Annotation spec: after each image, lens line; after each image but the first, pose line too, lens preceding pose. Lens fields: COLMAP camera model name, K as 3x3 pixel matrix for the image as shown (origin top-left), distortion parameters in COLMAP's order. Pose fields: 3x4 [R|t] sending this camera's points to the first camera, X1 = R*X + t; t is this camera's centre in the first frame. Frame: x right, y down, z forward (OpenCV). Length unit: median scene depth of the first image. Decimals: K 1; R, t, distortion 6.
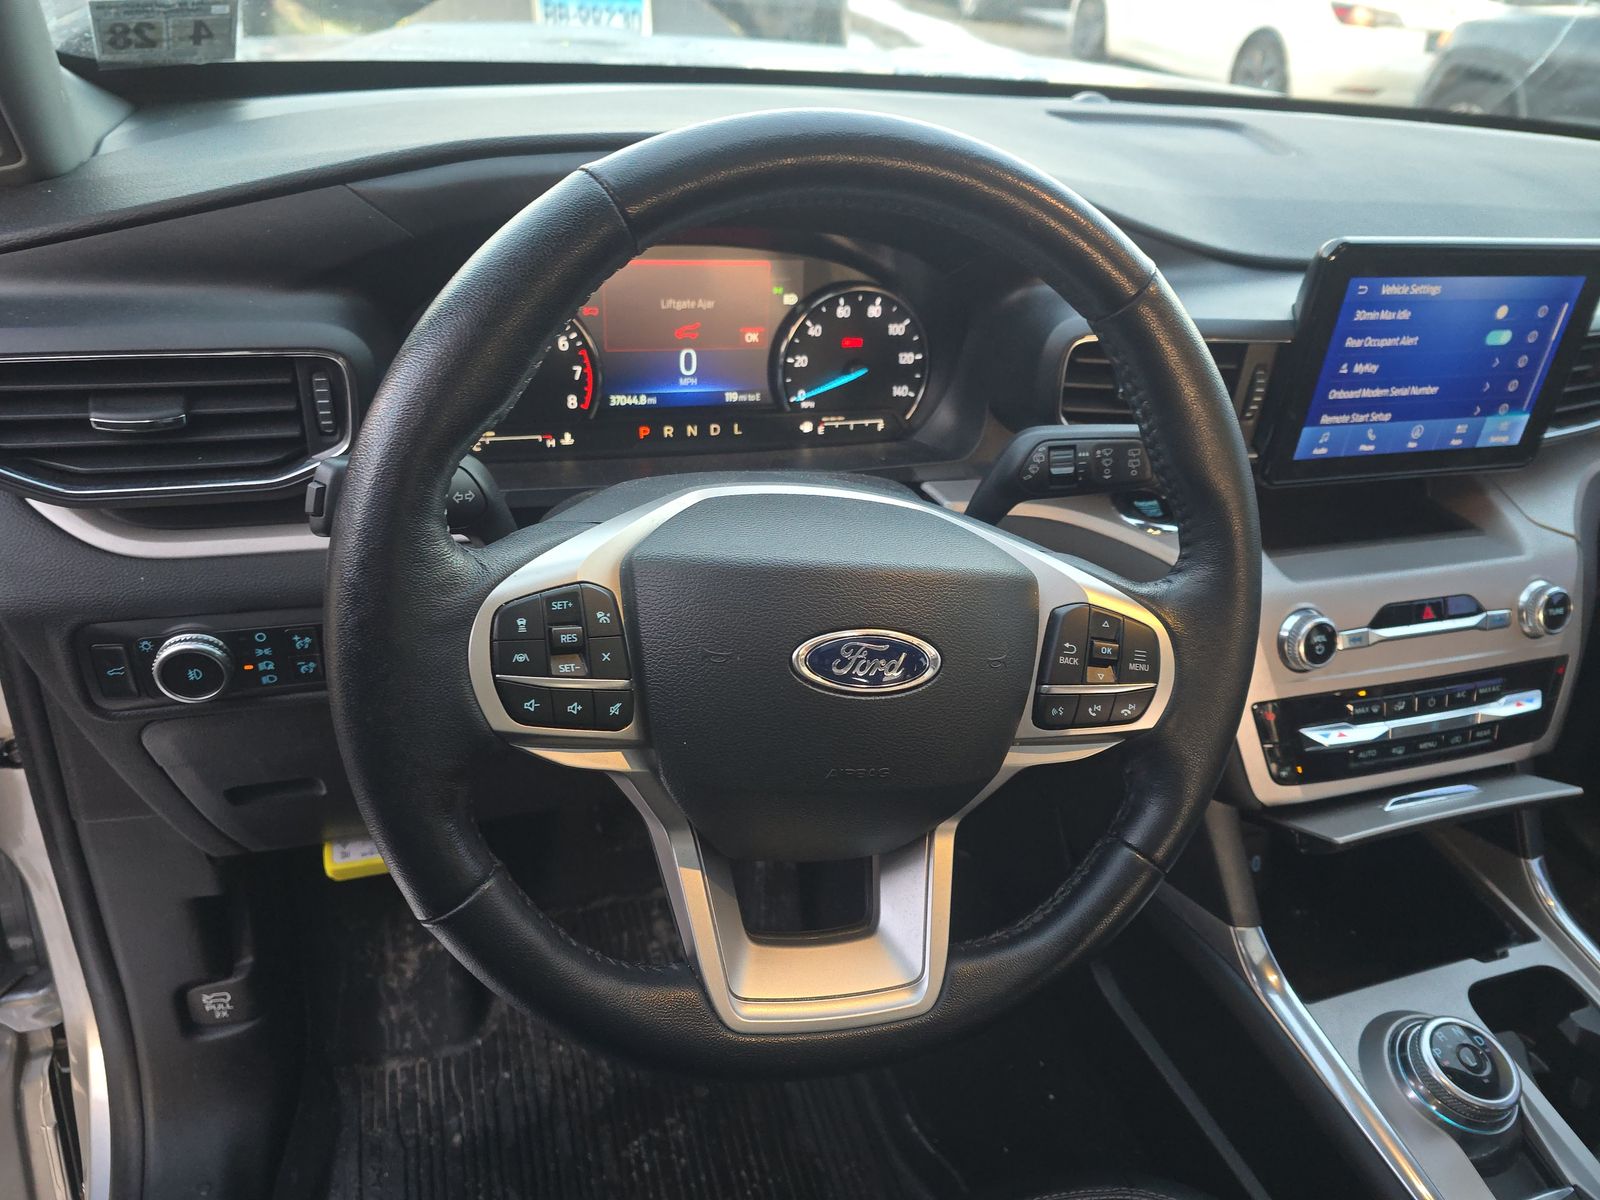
lens RADIAL K [[1080.8, 0, 775.8], [0, 1080.8, 602.7], [0, 0, 1]] dist [0.048811, -0.056886]
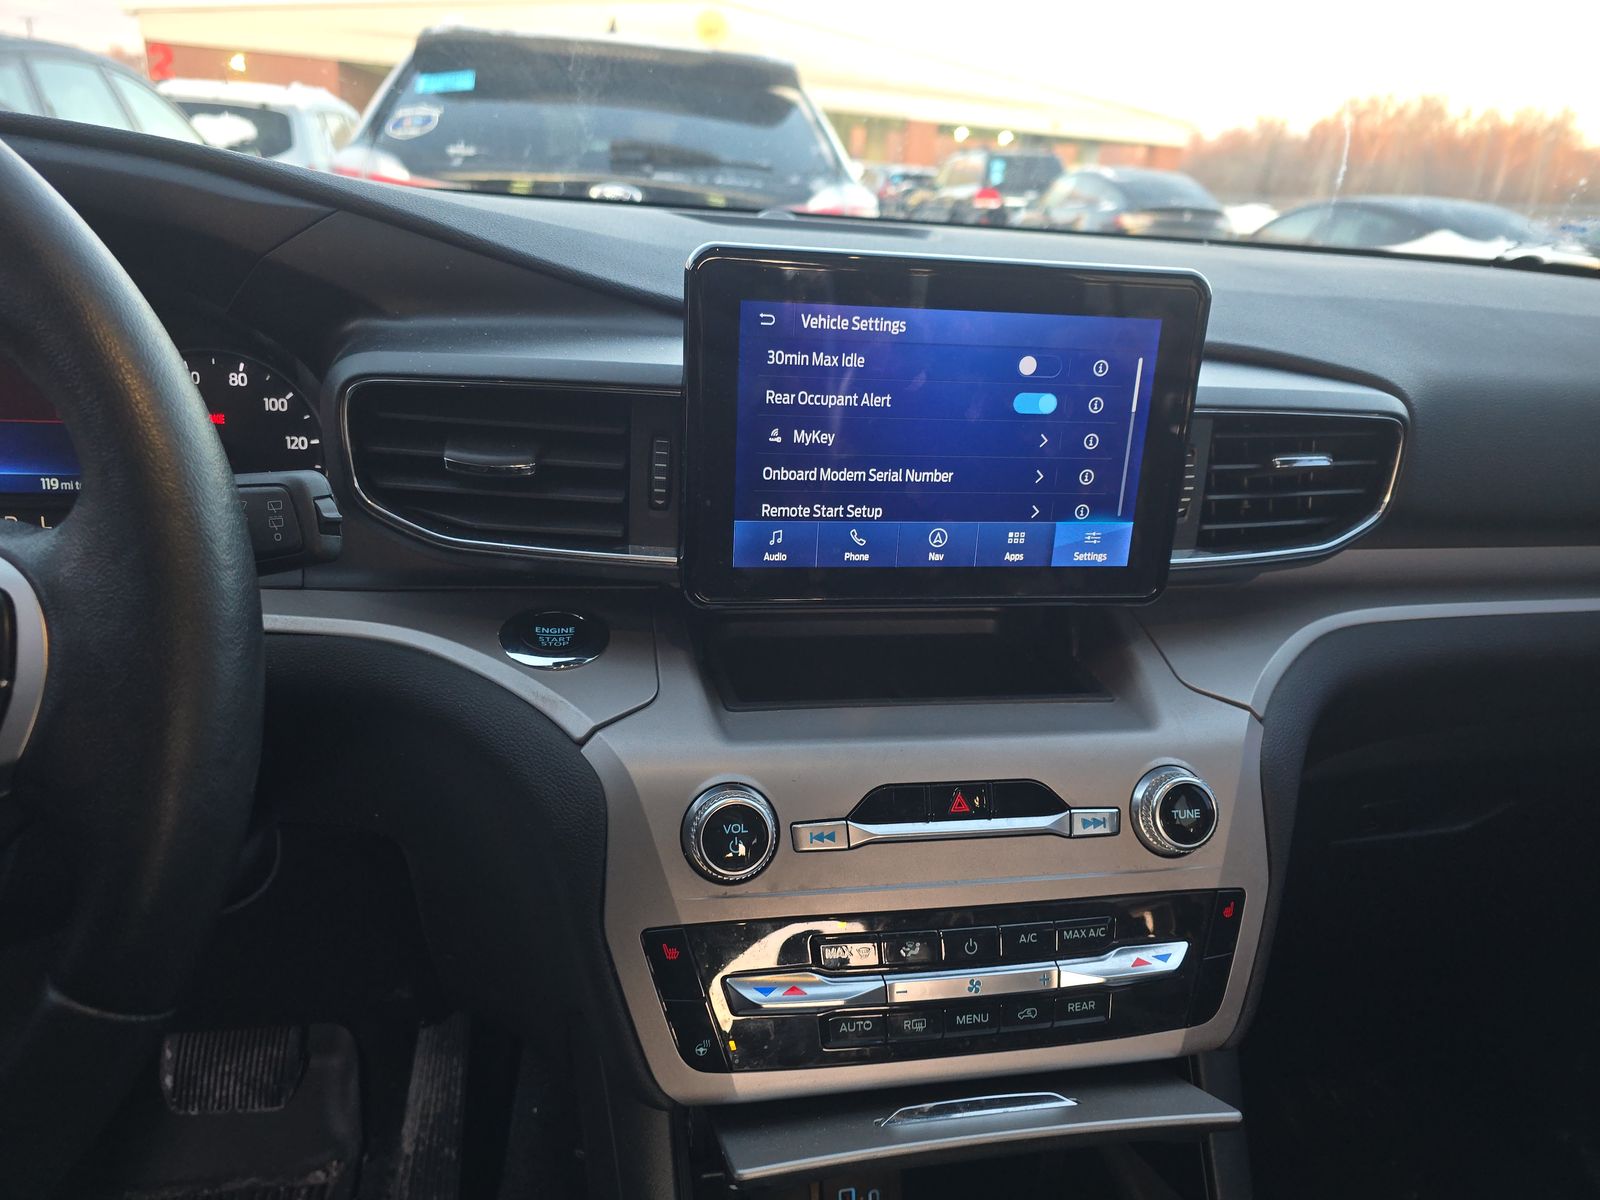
lens RADIAL K [[1080.8, 0, 775.8], [0, 1080.8, 602.7], [0, 0, 1]] dist [0.048811, -0.056886]
pose [[0.992726, 0.017273, -0.119149, 0.568731], [-0.043500, 0.974258, -0.221200, 0.040829], [0.112261, 0.224774, 0.967923, 0.330922]]
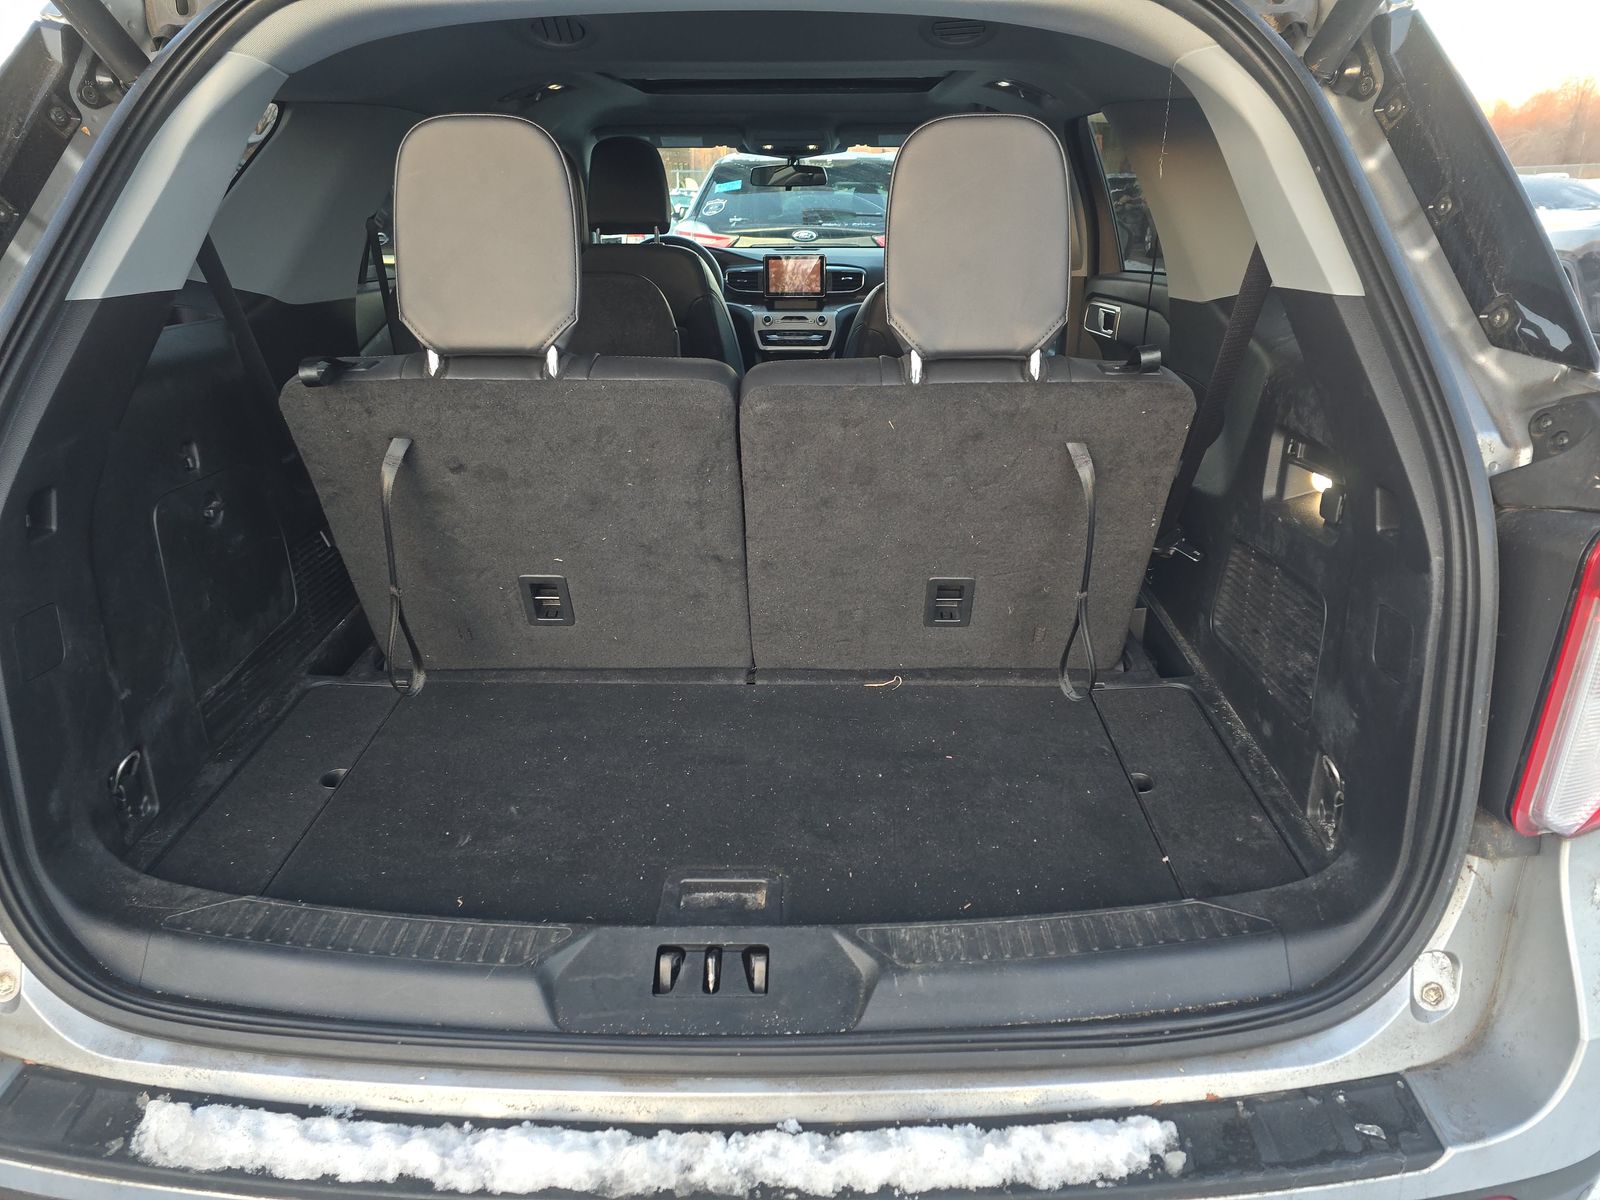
lens RADIAL K [[1080.8, 0, 775.8], [0, 1080.8, 602.7], [0, 0, 1]] dist [0.048811, -0.056886]
pose [[0.937582, 0.023083, -0.346998, 2.497993], [-0.103833, 0.970863, -0.215970, 2.664649], [0.331902, 0.238520, 0.912661, -3.803786]]
